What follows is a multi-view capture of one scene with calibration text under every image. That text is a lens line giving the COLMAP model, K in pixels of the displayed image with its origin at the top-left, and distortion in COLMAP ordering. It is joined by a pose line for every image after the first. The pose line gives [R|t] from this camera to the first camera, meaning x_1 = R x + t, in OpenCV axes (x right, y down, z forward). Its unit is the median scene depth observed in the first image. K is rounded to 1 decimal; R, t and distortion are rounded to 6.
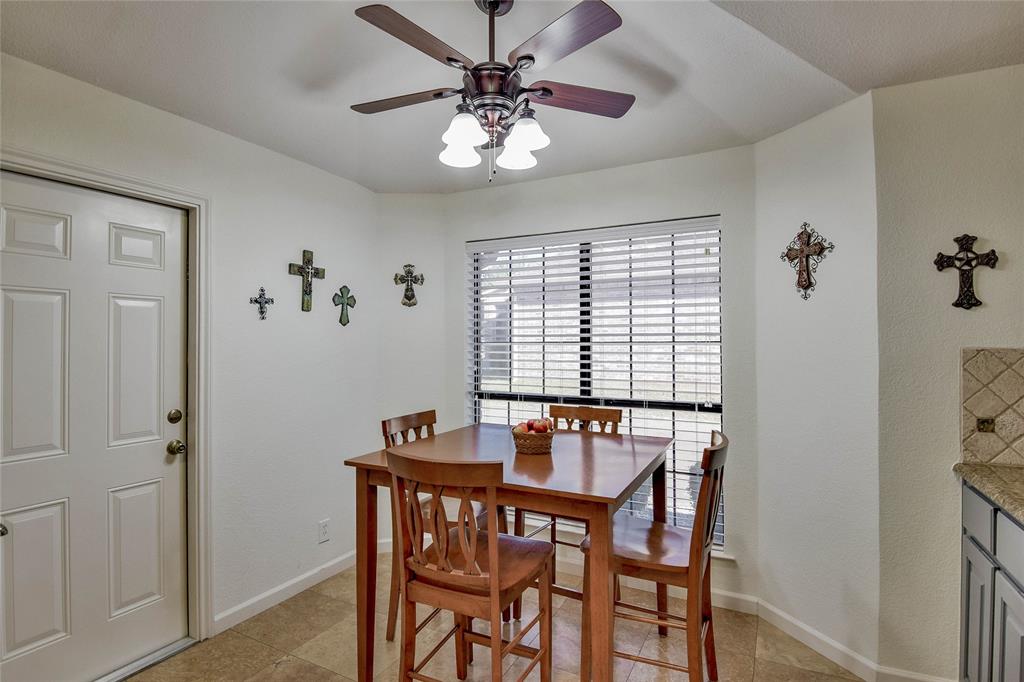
lens RADIAL K [[514.1, 0, 512.0], [0, 514.1, 341.0], [0, 0, 1]] dist [0.003766, -0.000175]
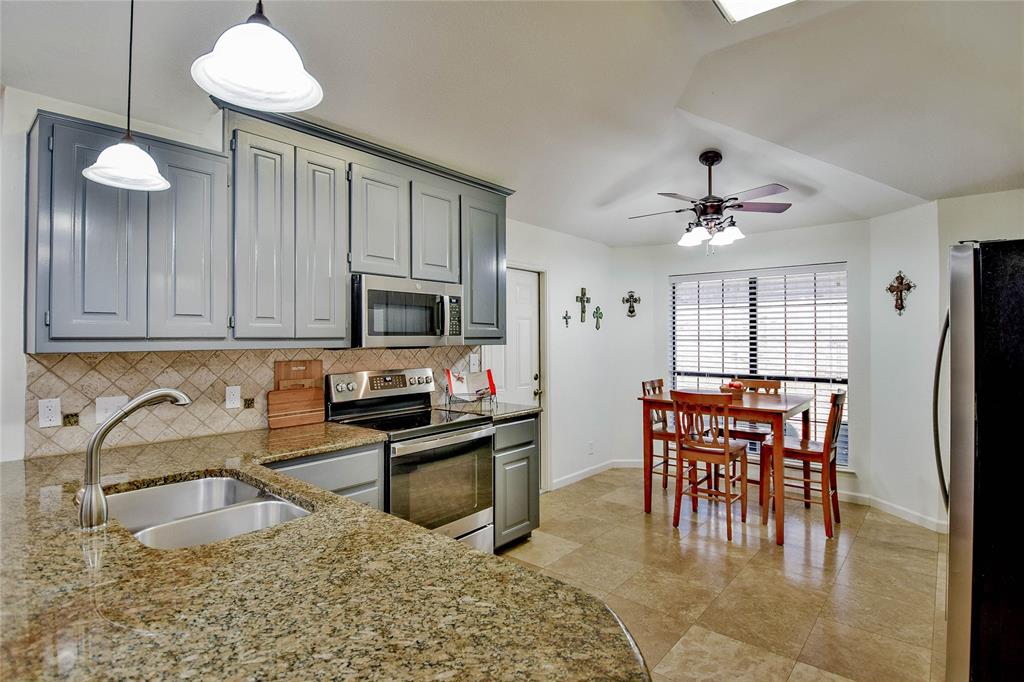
lens RADIAL K [[508.2, 0, 509.1], [0, 508.2, 334.9], [0, 0, 1]] dist [0.014696, -0.029223]
pose [[0.971546, 0.000620, -0.236851, -0.237893], [-0.000973, 0.999999, -0.001373, -0.011762], [0.236850, 0.001564, 0.971545, -0.770806]]
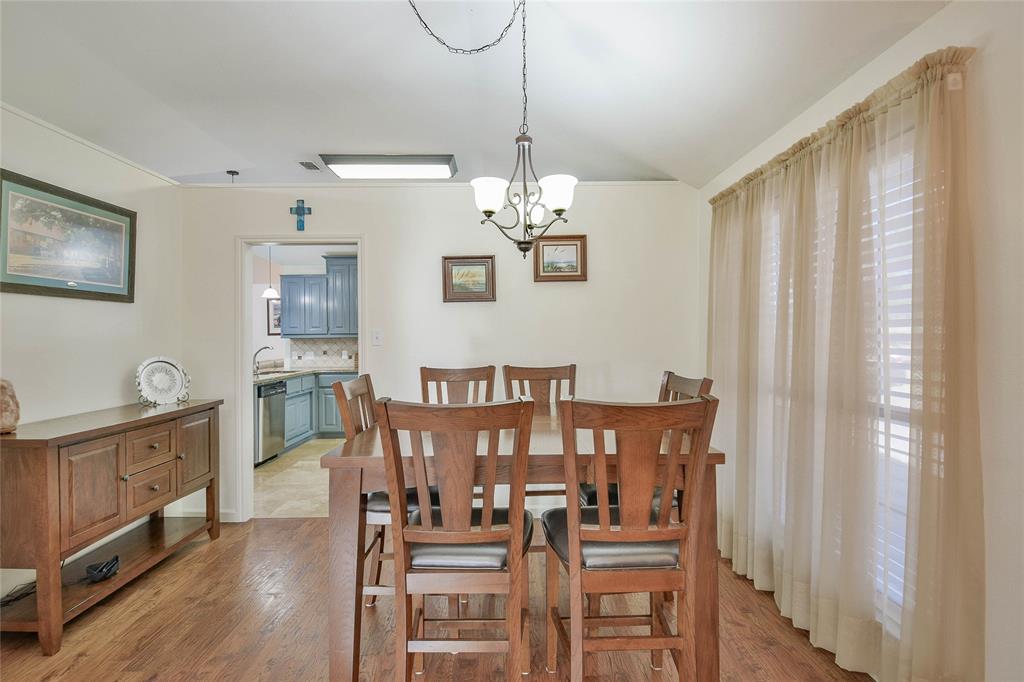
lens RADIAL K [[508.2, 0, 509.1], [0, 508.2, 334.9], [0, 0, 1]] dist [0.014696, -0.029223]
pose [[0.453362, -0.001785, -0.891325, 1.683918], [0.010040, 0.999945, 0.003105, -0.001837], [0.891270, -0.010357, 0.453355, -0.442085]]
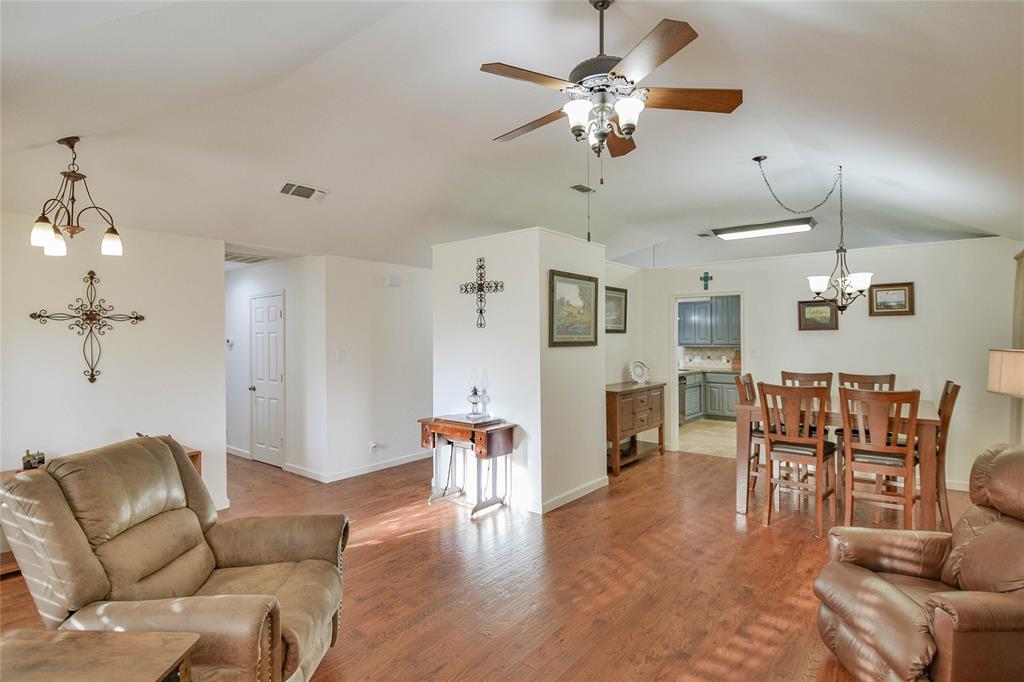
lens RADIAL K [[508.2, 0, 509.1], [0, 508.2, 334.9], [0, 0, 1]] dist [0.014696, -0.029223]
pose [[-0.213048, -0.001897, -0.977040, 2.689742], [0.006563, 0.999973, -0.003373, -0.065559], [0.977020, -0.007131, -0.213029, -0.701152]]
